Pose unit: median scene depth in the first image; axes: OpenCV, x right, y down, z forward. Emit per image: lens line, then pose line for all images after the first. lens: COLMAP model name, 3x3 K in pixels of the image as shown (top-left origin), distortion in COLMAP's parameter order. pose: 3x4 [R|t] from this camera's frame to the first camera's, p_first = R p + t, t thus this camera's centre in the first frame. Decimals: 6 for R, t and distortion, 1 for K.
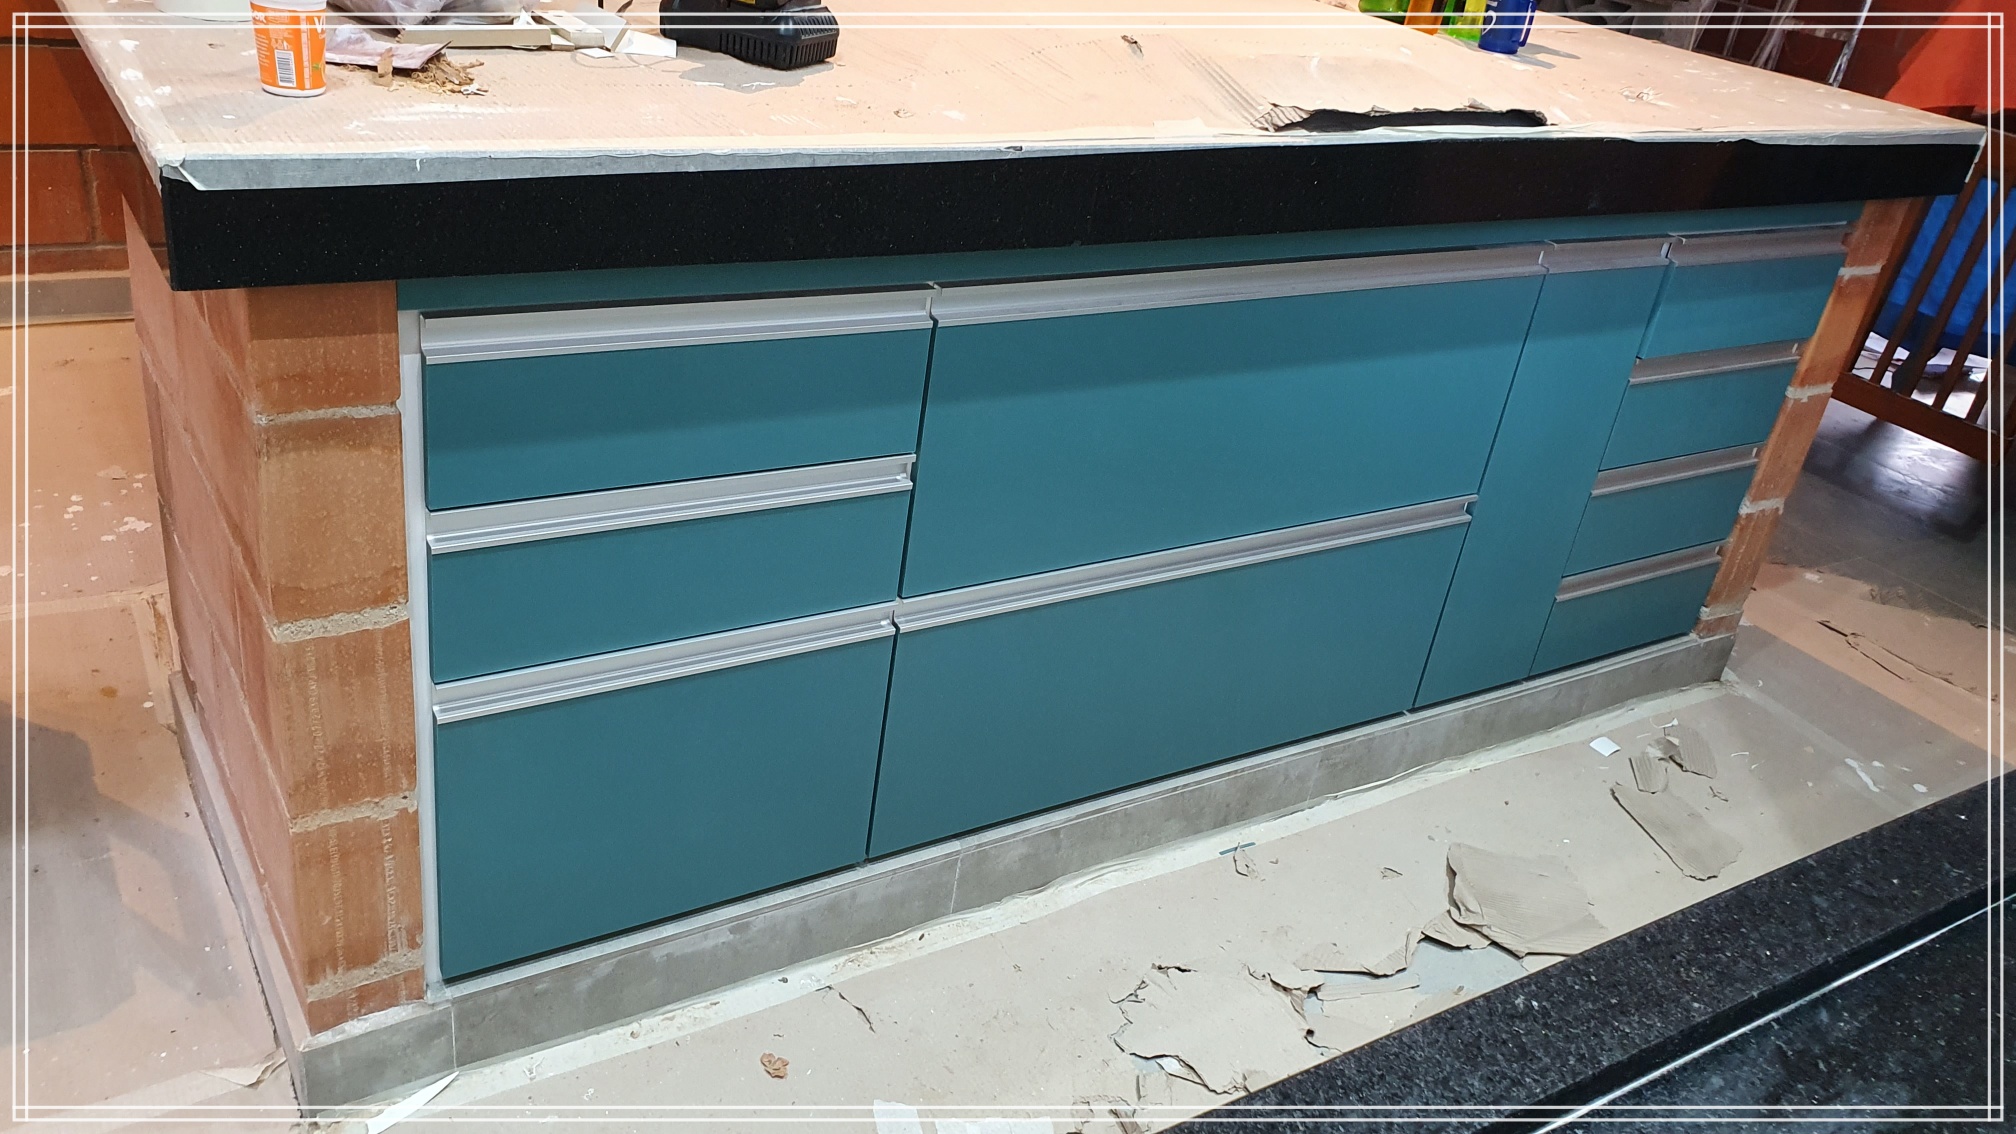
lens RADIAL K [[1588.5, 0, 1008.0], [0, 1588.5, 567.0], [0, 0, 1]] dist [0.156579, -0.282505]
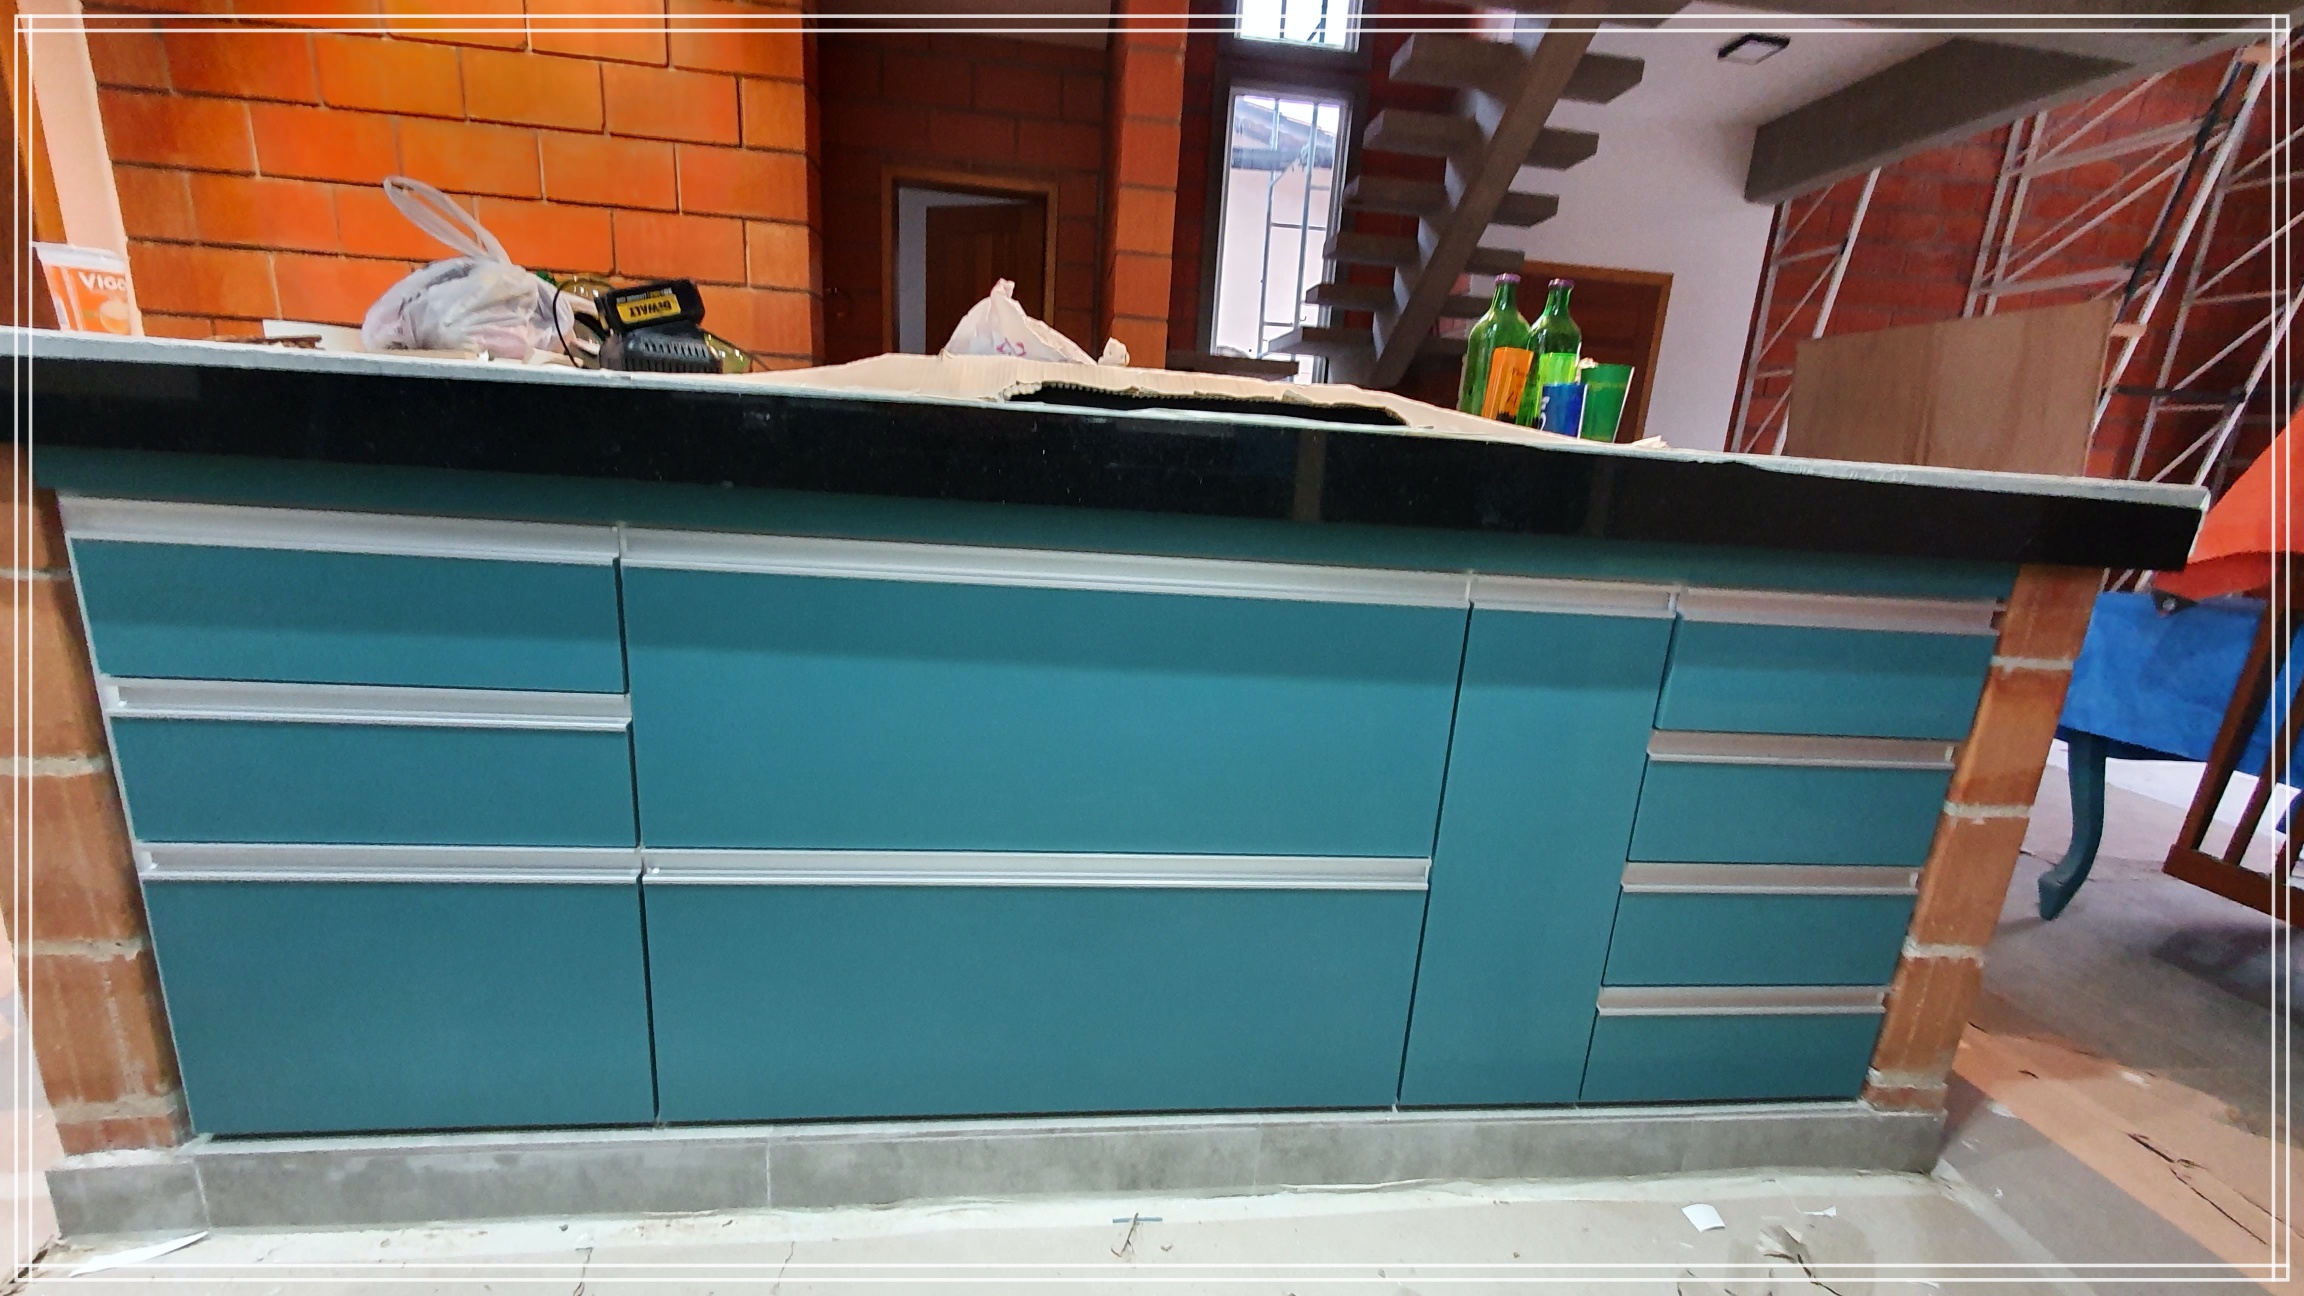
lens RADIAL K [[926.8, 0, 1153.9], [0, 926.8, 673.4], [0, 0, 1]] dist [0.011773, 0.000555]
pose [[0.893863, 0.024077, -0.447693, 0.386739], [-0.153160, 0.954882, -0.254445, 0.011935], [0.421367, 0.296008, 0.857222, 0.465396]]
